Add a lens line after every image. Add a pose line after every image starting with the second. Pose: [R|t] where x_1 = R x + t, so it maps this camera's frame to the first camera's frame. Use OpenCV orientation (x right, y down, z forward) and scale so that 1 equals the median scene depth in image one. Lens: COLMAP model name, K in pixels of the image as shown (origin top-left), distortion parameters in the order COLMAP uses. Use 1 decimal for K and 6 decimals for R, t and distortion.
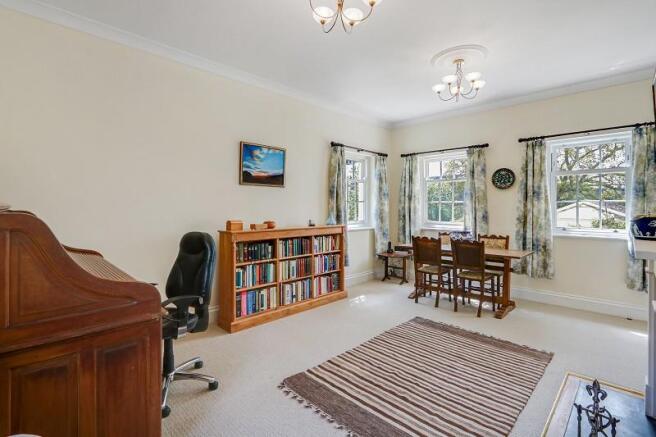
lens RADIAL K [[309.8, 0, 326.1], [0, 309.8, 216.1], [0, 0, 1]] dist [-0.010536, 0.000220]
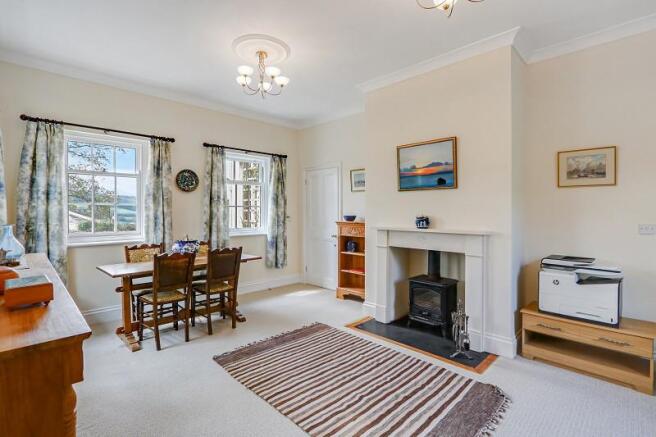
lens RADIAL K [[309.8, 0, 325.8], [0, 309.8, 214.4], [0, 0, 1]] dist [-0.010536, 0.000220]
pose [[0.023104, -0.009707, 0.999686, -0.432717], [0.034688, 0.999359, 0.008902, -0.016131], [-0.999131, 0.034471, 0.023426, 0.695780]]
